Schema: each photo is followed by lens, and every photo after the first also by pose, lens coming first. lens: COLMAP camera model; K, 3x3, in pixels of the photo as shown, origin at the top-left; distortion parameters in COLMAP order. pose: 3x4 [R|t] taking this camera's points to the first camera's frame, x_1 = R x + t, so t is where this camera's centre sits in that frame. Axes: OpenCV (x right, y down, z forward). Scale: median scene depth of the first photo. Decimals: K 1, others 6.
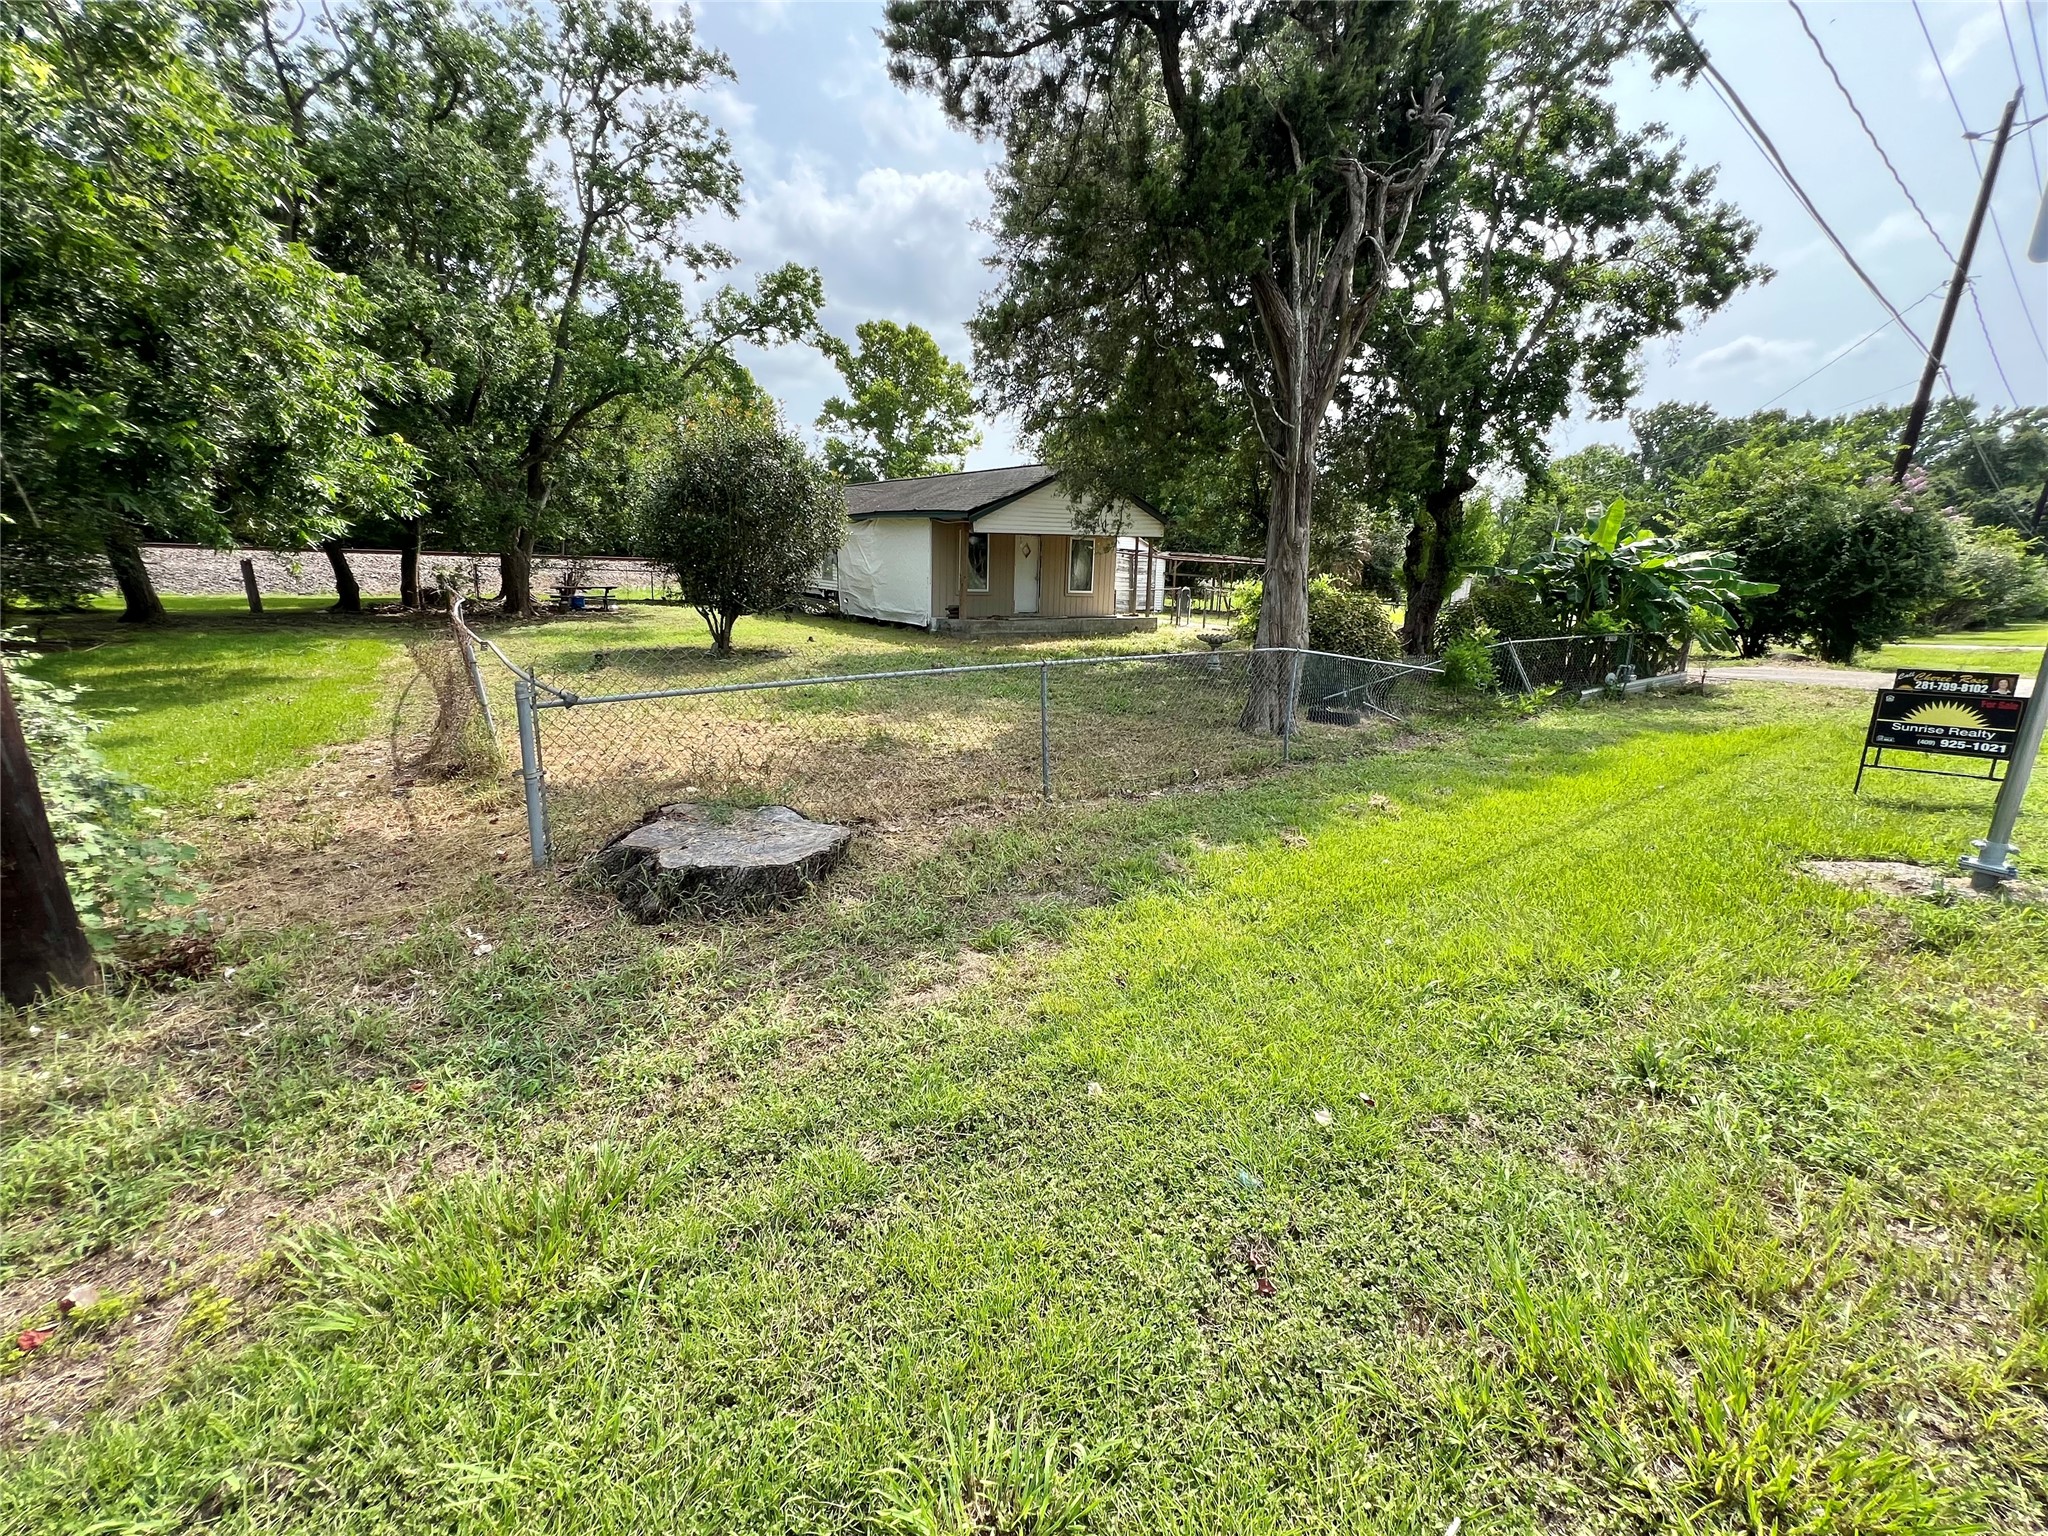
lens RADIAL K [[826.3, 0, 1027.3], [0, 826.3, 772.4], [0, 0, 1]] dist [0.000278, 0.000214]
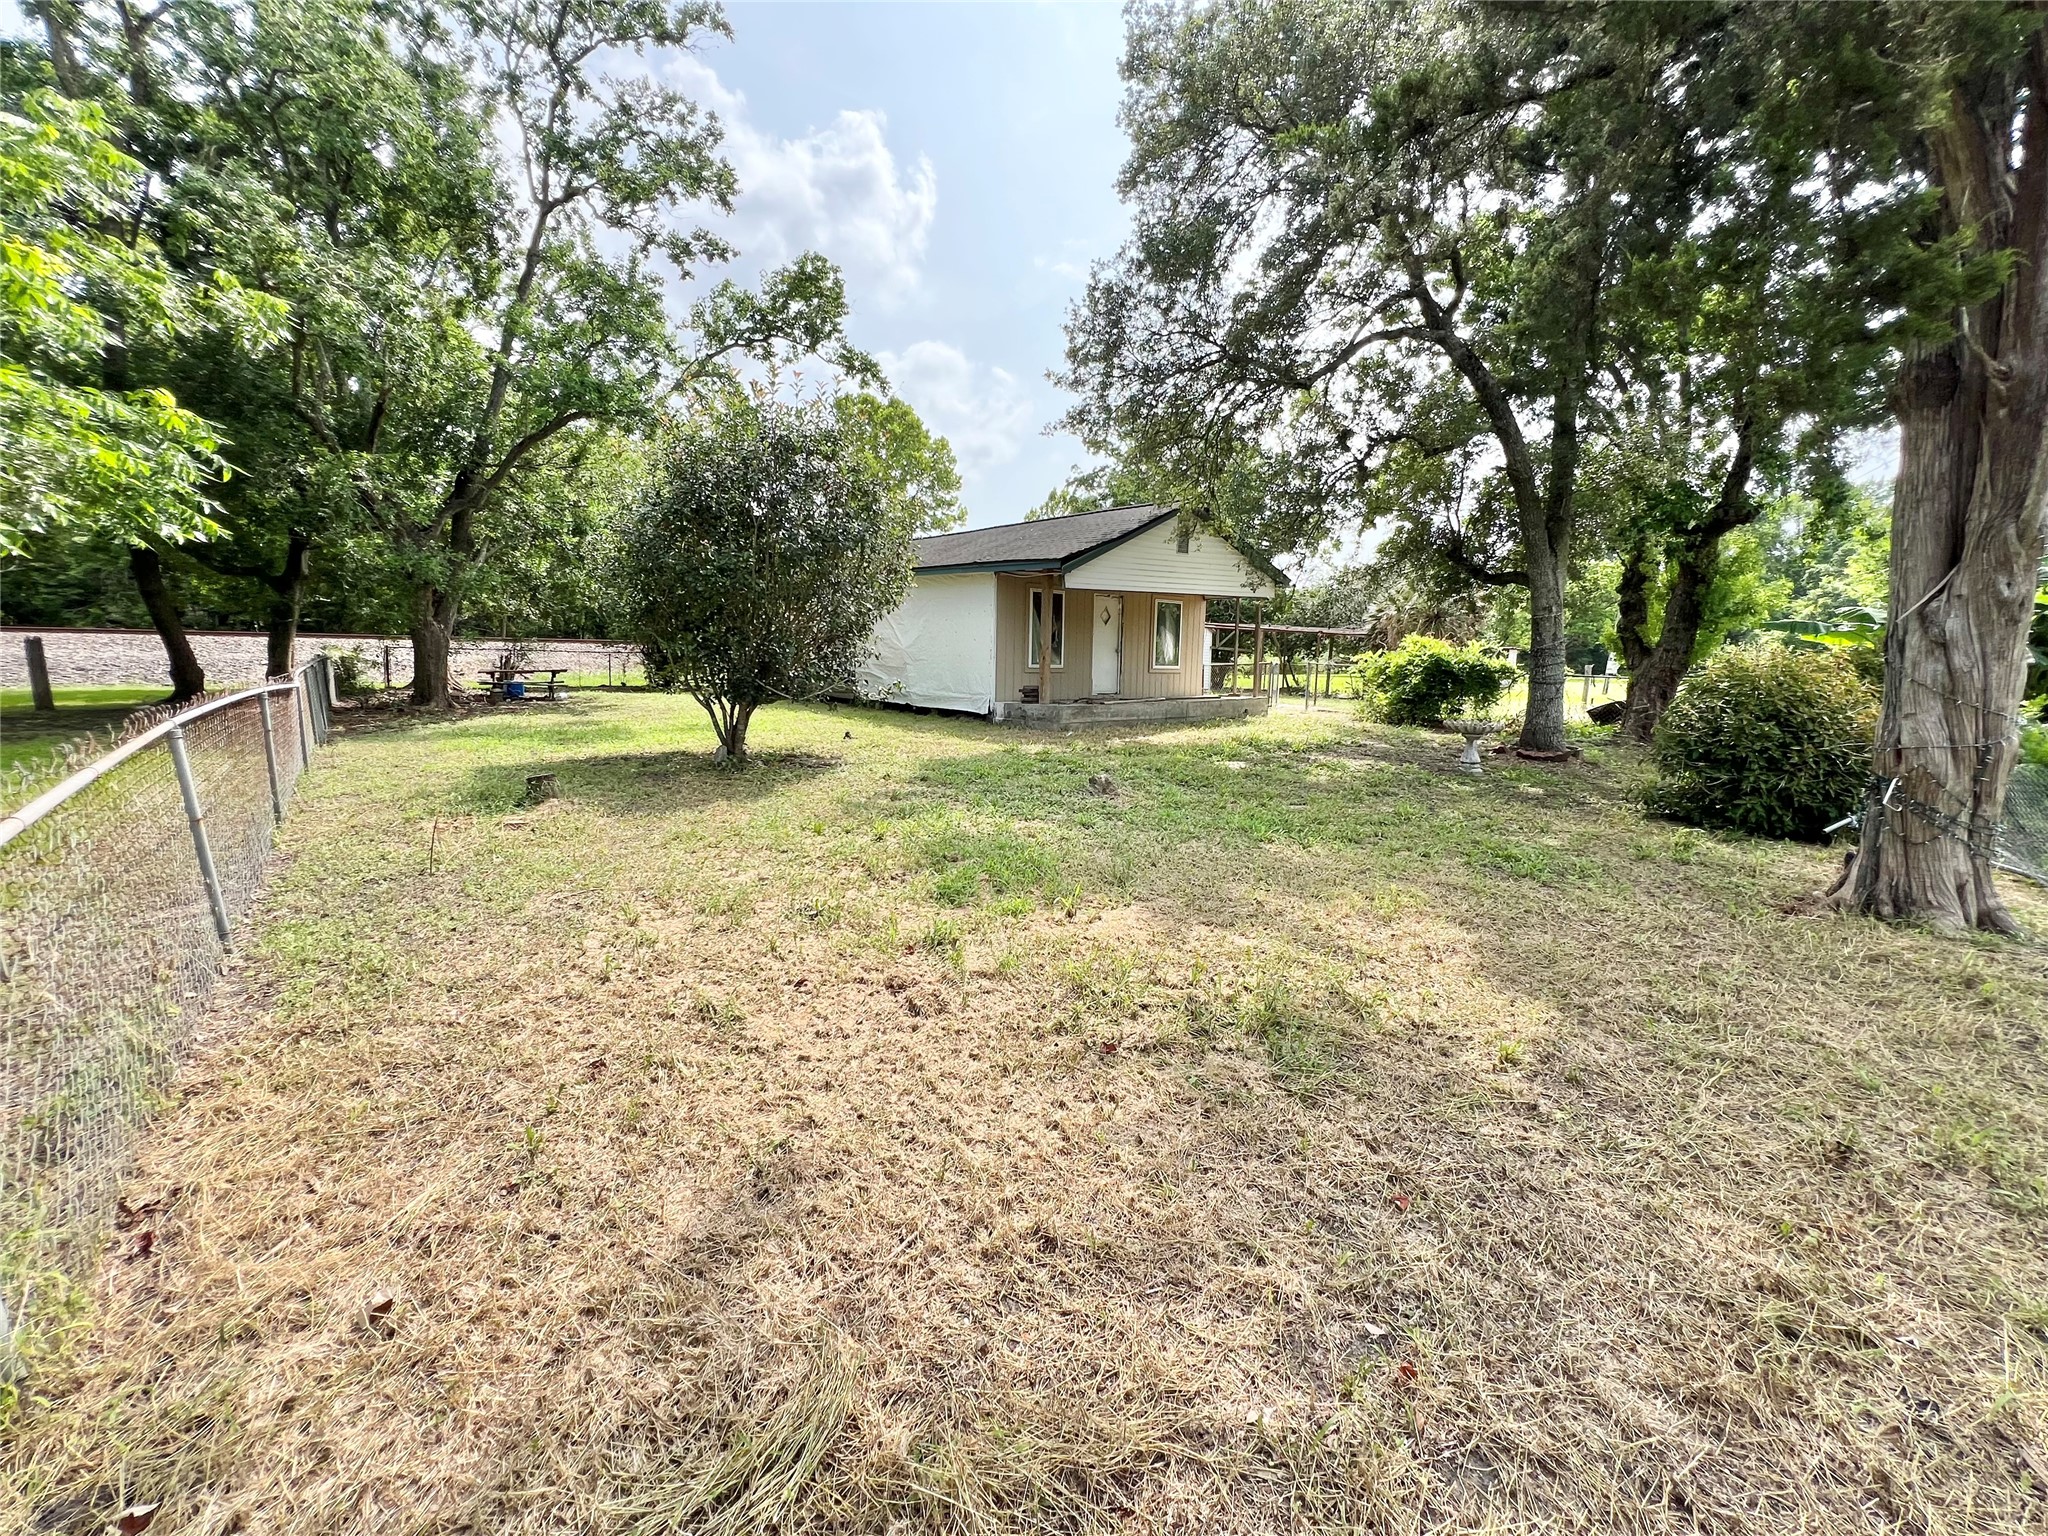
lens RADIAL K [[826.3, 0, 1034.1], [0, 826.3, 774.2], [0, 0, 1]] dist [0.000278, 0.000214]
pose [[0.998018, -0.021422, 0.059169, -0.199532], [0.026908, 0.995254, -0.093522, -0.078905], [-0.056884, 0.094928, 0.993858, 0.399134]]
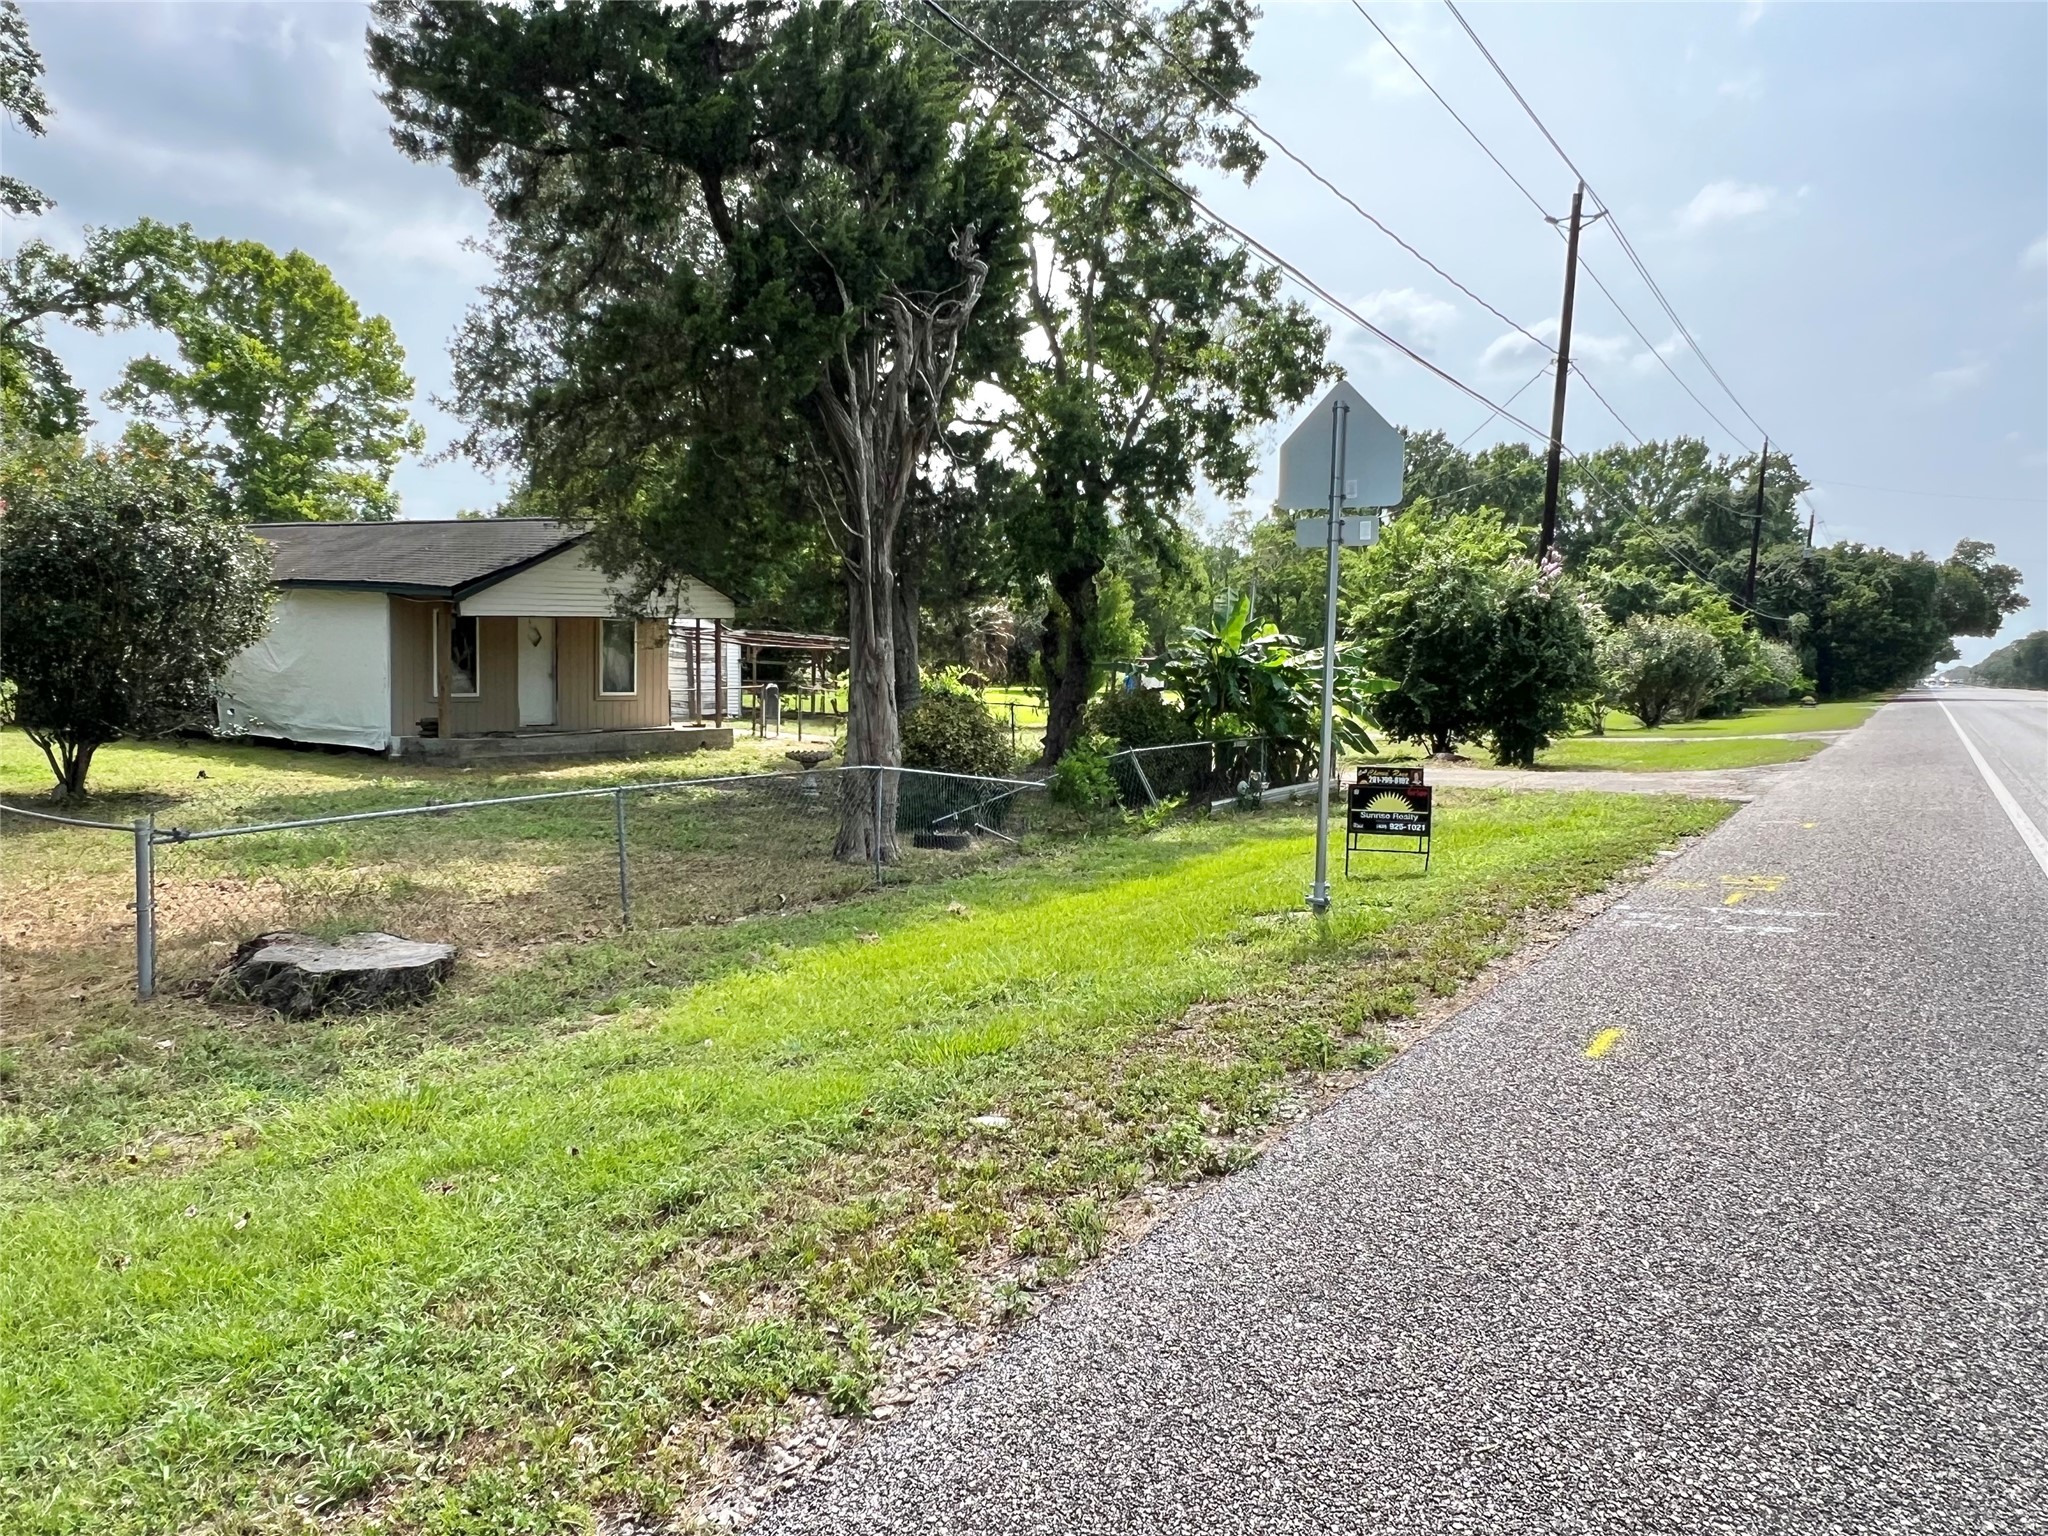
lens RADIAL K [[1425.0, 0, 1009.6], [0, 1425.0, 775.9], [0, 0, 1]] dist [0.000086, 0.008519]
pose [[0.940995, -0.033929, 0.336716, -0.055071], [0.082362, 0.988006, -0.130616, 0.055243], [-0.328246, 0.150641, 0.932503, -0.361578]]
